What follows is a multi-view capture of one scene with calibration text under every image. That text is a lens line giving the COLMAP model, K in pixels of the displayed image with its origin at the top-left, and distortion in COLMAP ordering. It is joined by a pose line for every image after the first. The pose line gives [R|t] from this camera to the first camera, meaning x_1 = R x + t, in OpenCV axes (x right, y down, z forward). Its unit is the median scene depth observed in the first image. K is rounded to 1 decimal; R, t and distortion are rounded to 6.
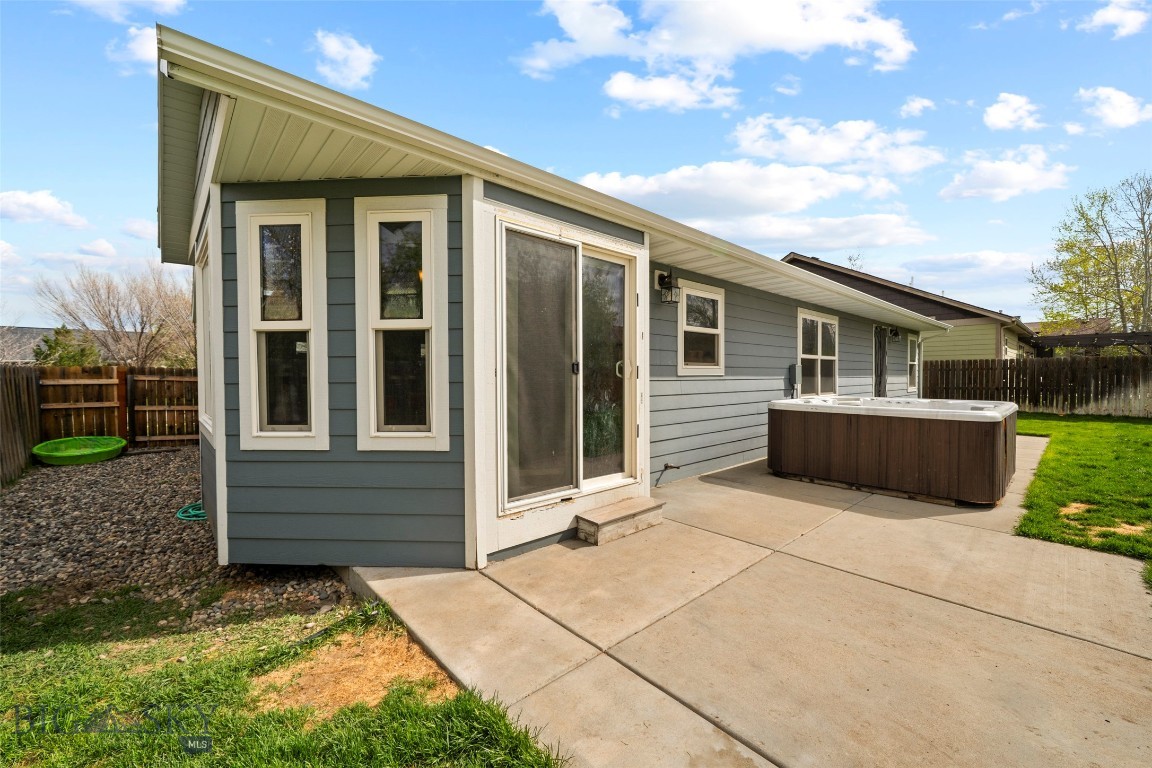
lens RADIAL K [[457.3, 0, 576.0], [0, 457.3, 384.0], [0, 0, 1]] dist [0.000429, -0.000028]
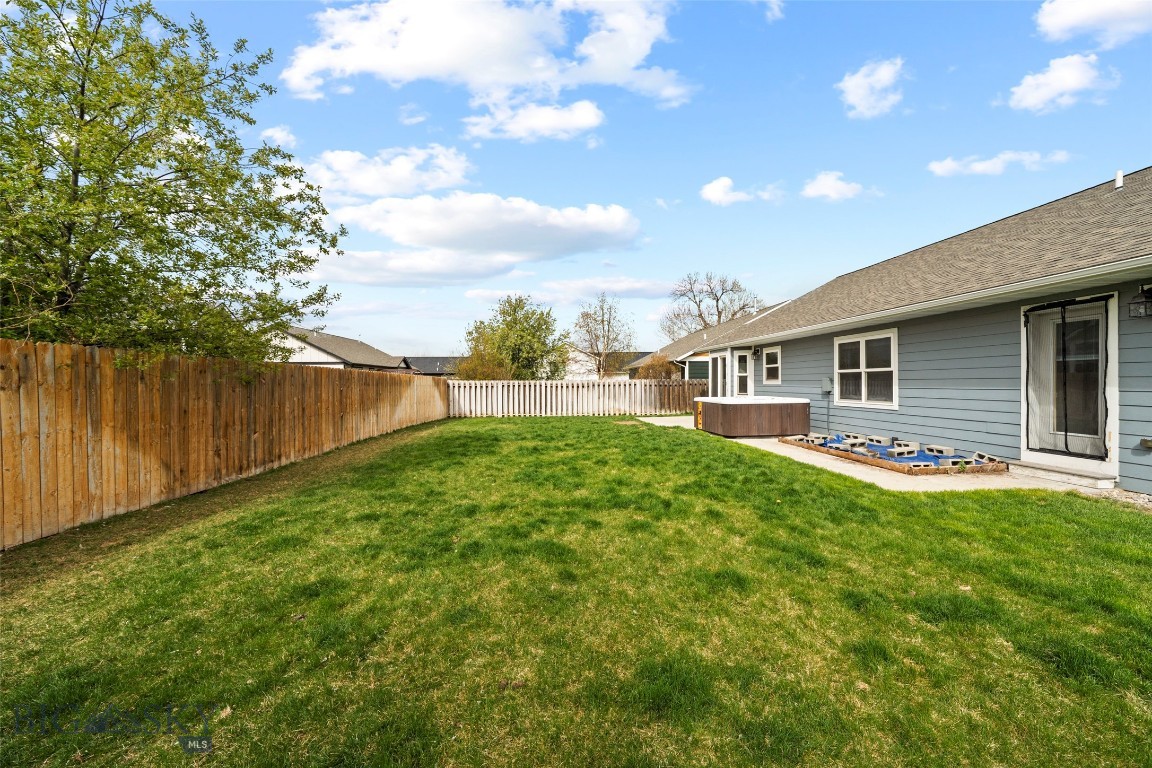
lens RADIAL K [[445.8, 0, 576.0], [0, 445.8, 384.0], [0, 0, 1]] dist [-0.009798, -0.000034]
pose [[-0.611641, 0.011141, -0.791057, 2.672083], [-0.002989, 0.999861, 0.016393, -0.054601], [0.791130, 0.012391, -0.611523, 1.558090]]
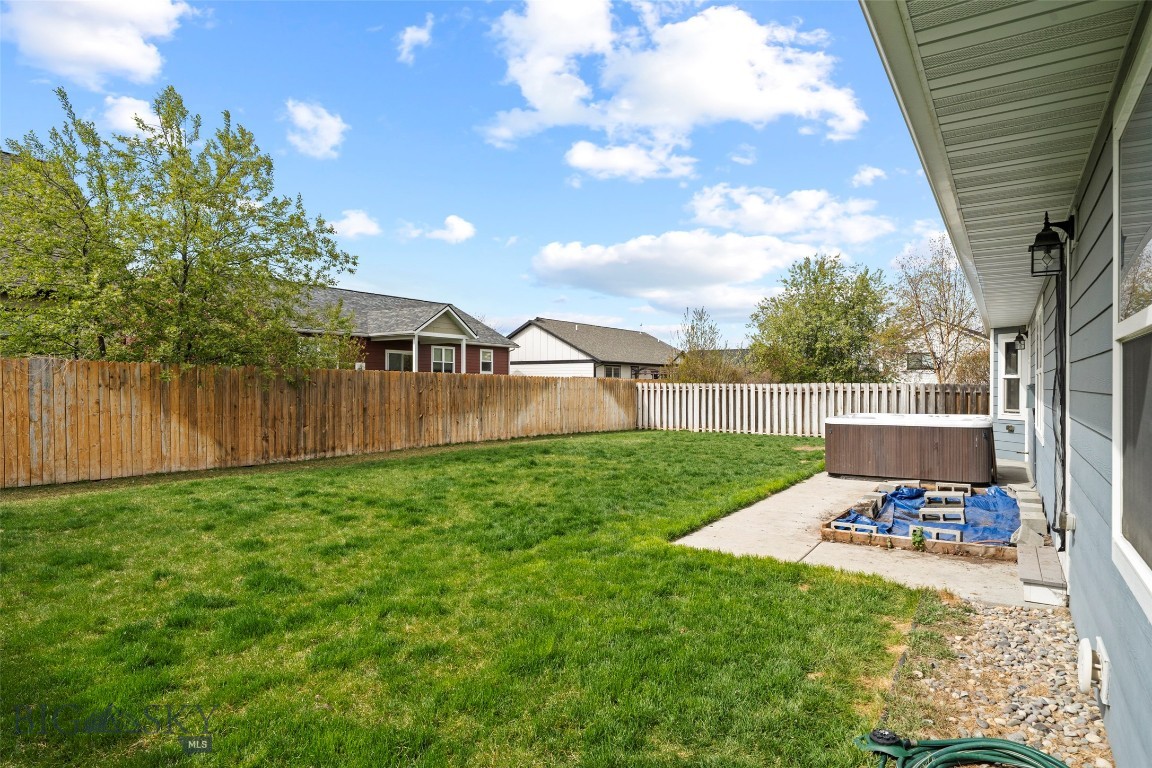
lens RADIAL K [[651.2, 0, 576.0], [0, 651.2, 384.0], [0, 0, 1]] dist [0.001691, 0.000304]
pose [[-0.970232, 0.002482, -0.242164, 1.941009], [-0.001175, 0.999887, 0.014954, -0.074217], [0.242174, 0.014794, -0.970120, 2.426784]]
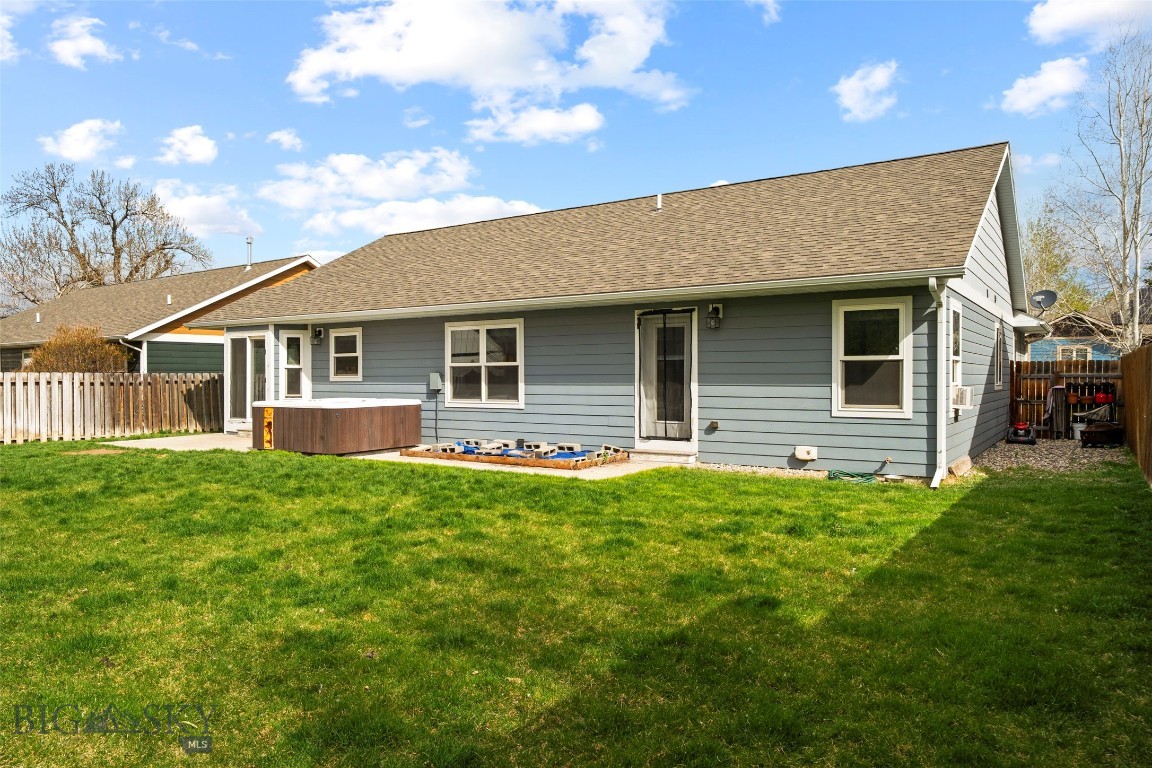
lens RADIAL K [[760.6, 0, 576.0], [0, 760.6, 384.0], [0, 0, 1]] dist [-0.001119, 0.000712]
pose [[0.242356, 0.011814, -0.970116, 3.119763], [-0.014507, 0.999858, 0.008552, -0.044172], [0.970079, 0.012001, 0.242493, 1.100826]]
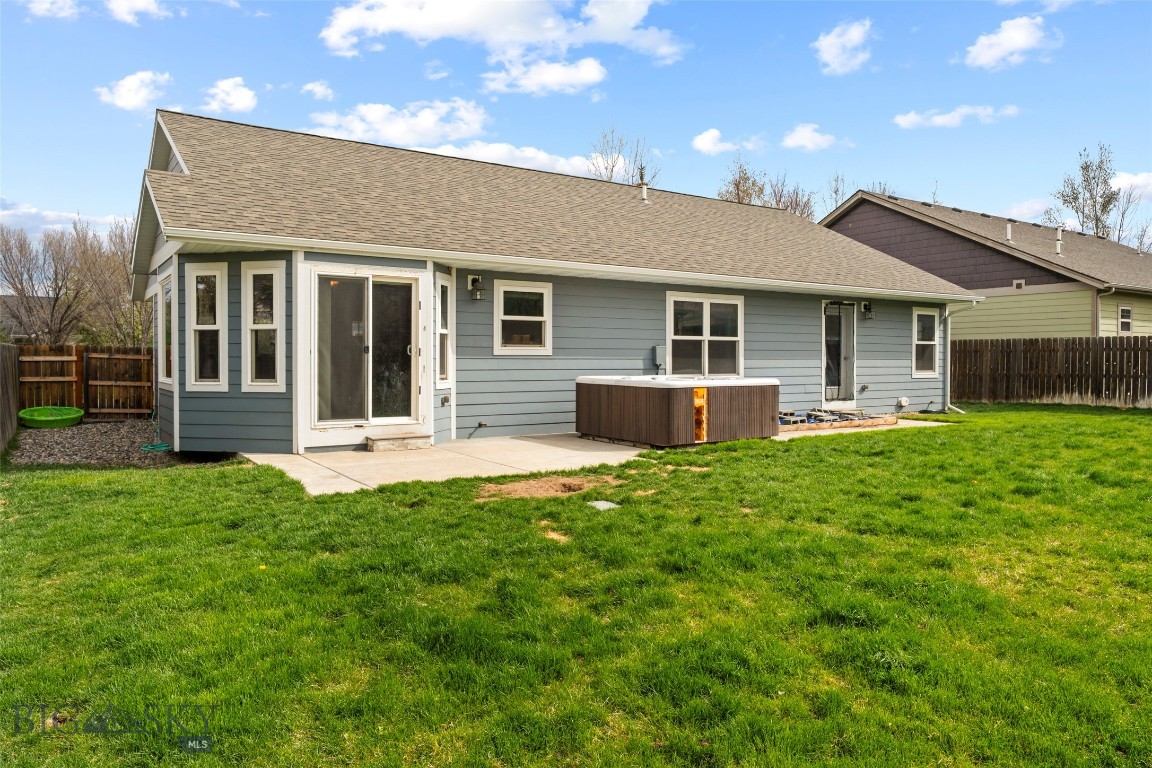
lens RADIAL K [[782.4, 0, 575.7], [0, 782.4, 367.0], [0, 0, 1]] dist [-0.000863, 0.000005]
pose [[0.989454, 0.007287, -0.144666, 0.694293], [-0.008225, 0.999949, -0.005889, 0.023894], [0.144616, 0.007017, 0.989463, -1.027804]]
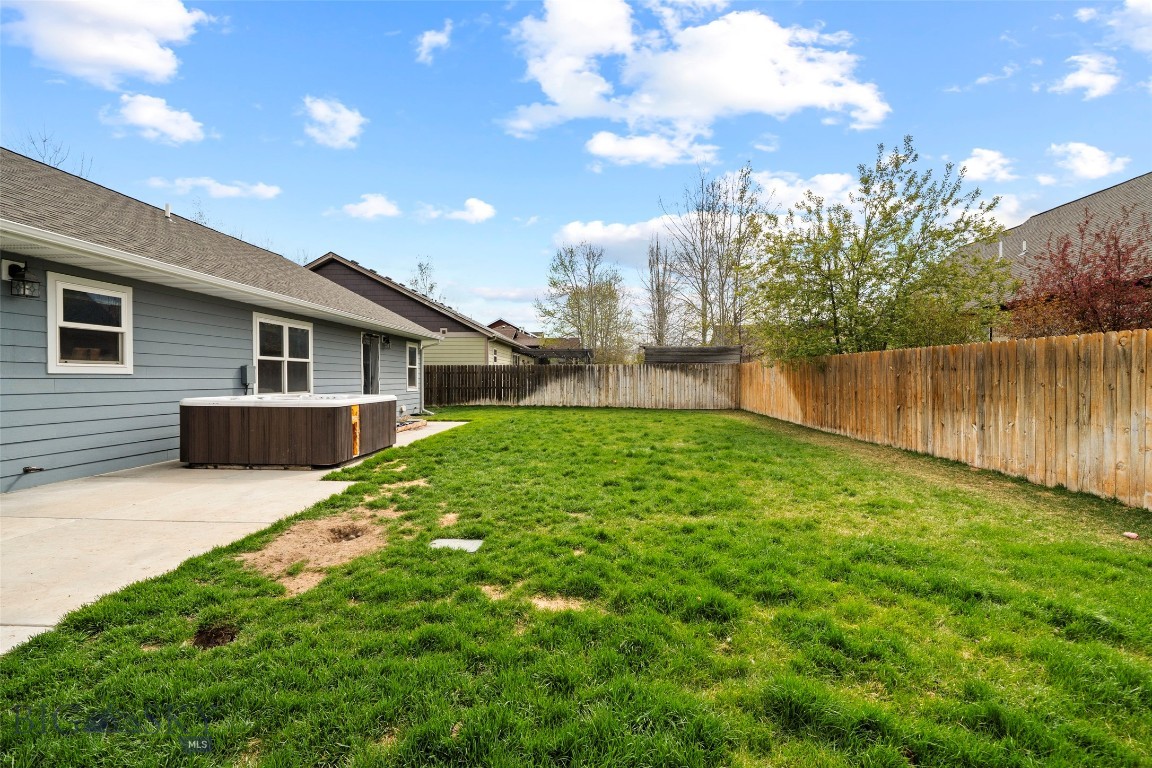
lens RADIAL K [[508.4, 0, 576.0], [0, 508.4, 384.0], [0, 0, 1]] dist [-0.001390, -0.000119]
pose [[0.702804, -0.002937, 0.711377, 0.220215], [0.008006, 0.999961, -0.003781, 0.015026], [-0.711338, 0.008352, 0.702800, -0.472795]]
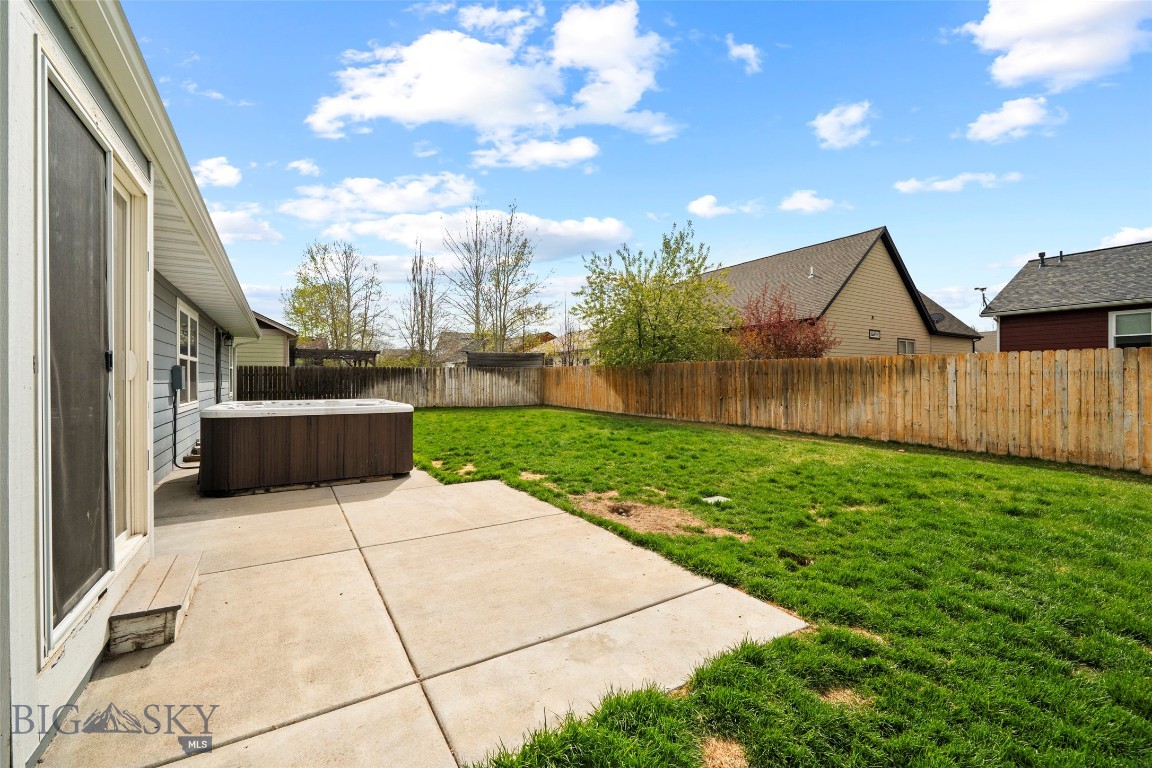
lens RADIAL K [[460.4, 0, 576.0], [0, 460.4, 384.0], [0, 0, 1]] dist [-0.003020, -0.000151]
pose [[0.171470, -0.006733, 0.985166, -0.272218], [0.018981, 0.999814, 0.003530, 0.001573], [-0.985006, 0.018095, 0.171566, 0.187418]]
